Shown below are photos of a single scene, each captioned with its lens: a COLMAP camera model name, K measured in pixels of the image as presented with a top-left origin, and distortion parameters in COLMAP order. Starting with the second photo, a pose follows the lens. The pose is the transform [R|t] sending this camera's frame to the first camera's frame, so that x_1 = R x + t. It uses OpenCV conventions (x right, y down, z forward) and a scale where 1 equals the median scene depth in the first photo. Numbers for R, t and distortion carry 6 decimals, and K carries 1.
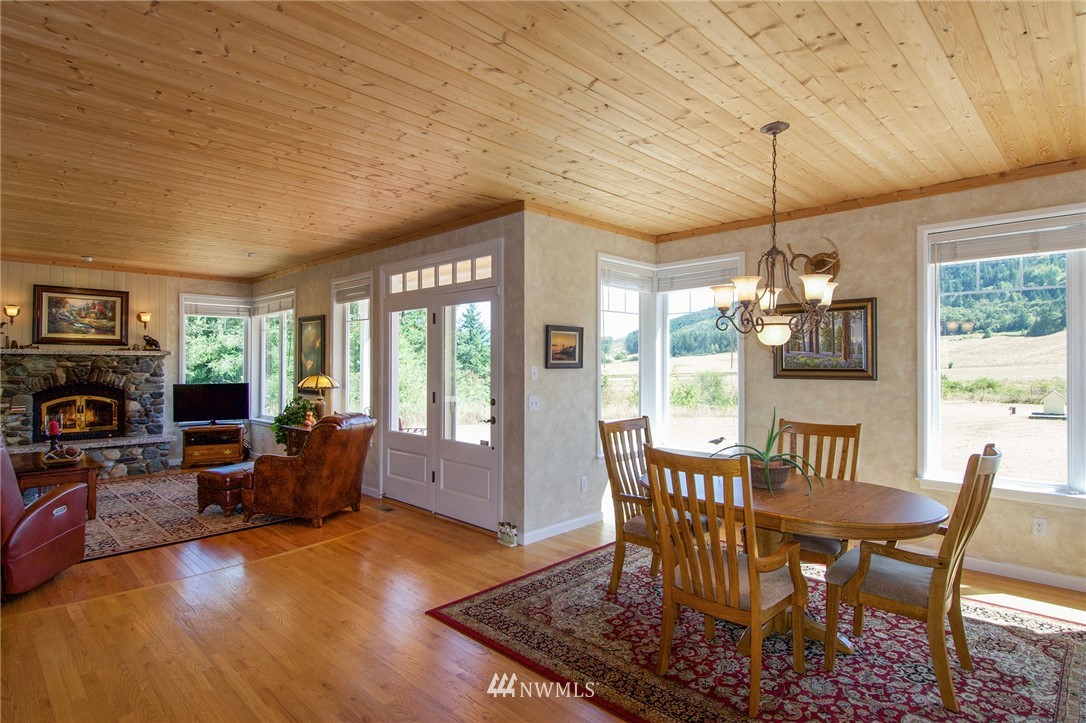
lens RADIAL K [[572.6, 0, 545.6], [0, 572.6, 359.4], [0, 0, 1]] dist [0.035330, -0.026559]
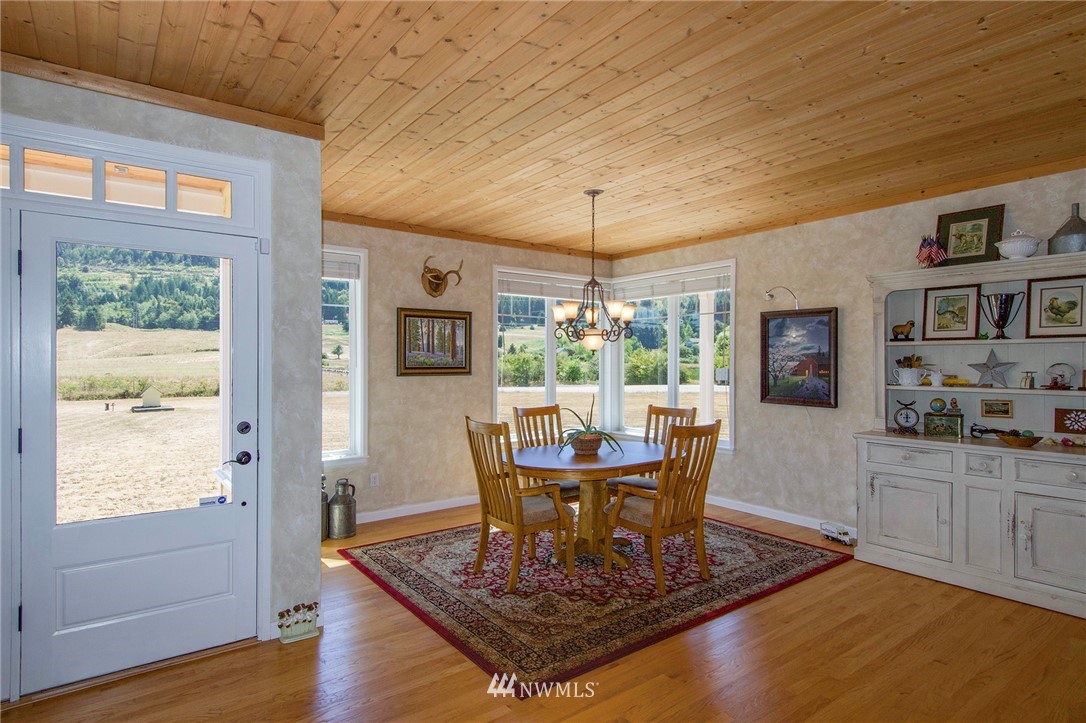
lens RADIAL K [[585.4, 0, 534.5], [0, 585.4, 364.0], [0, 0, 1]] dist [0.040069, -0.024564]
pose [[0.147289, -0.005394, 0.989079, -0.436438], [-0.008513, 0.999941, 0.006721, 0.000660], [-0.989057, -0.009410, 0.147235, 0.399547]]
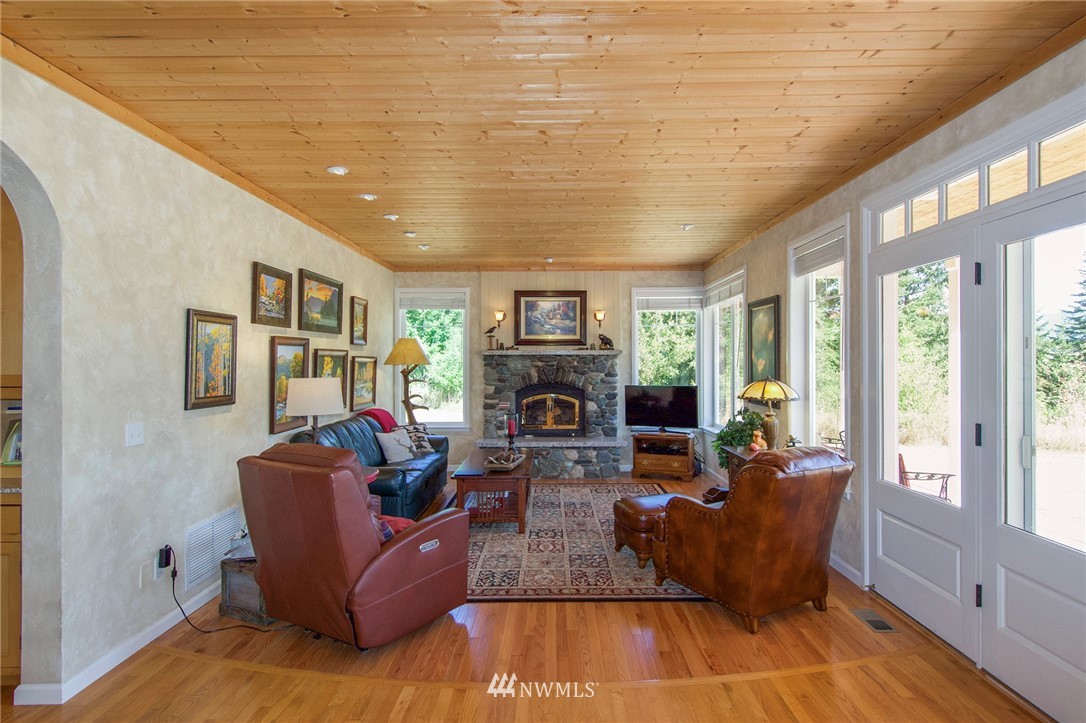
lens RADIAL K [[572.6, 0, 545.6], [0, 572.6, 359.4], [0, 0, 1]] dist [0.035330, -0.026559]
pose [[0.694496, -0.004711, -0.719482, -0.072890], [0.008389, 0.999964, 0.001550, -0.001713], [0.719448, -0.007112, 0.694510, 0.297488]]
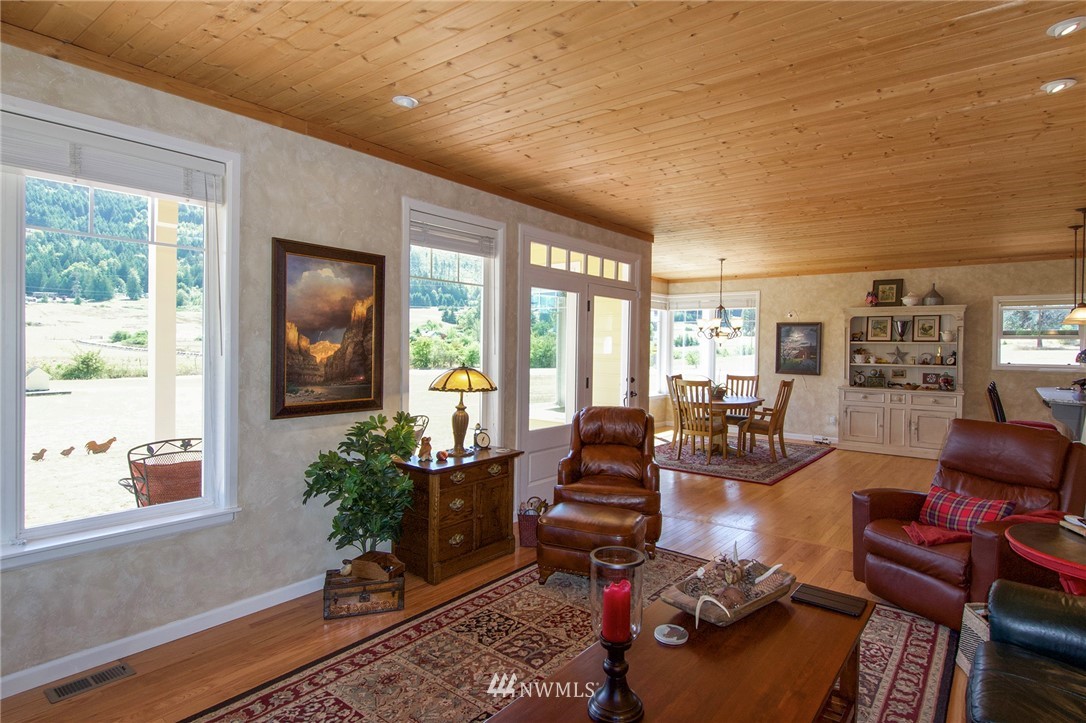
lens RADIAL K [[591.6, 0, 561.0], [0, 591.6, 351.1], [0, 0, 1]] dist [0.046292, -0.039460]
pose [[-0.134774, -0.010675, 0.990819, -0.918151], [-0.021058, 0.999747, 0.007906, 0.001605], [-0.990653, -0.019799, -0.134965, 0.884473]]
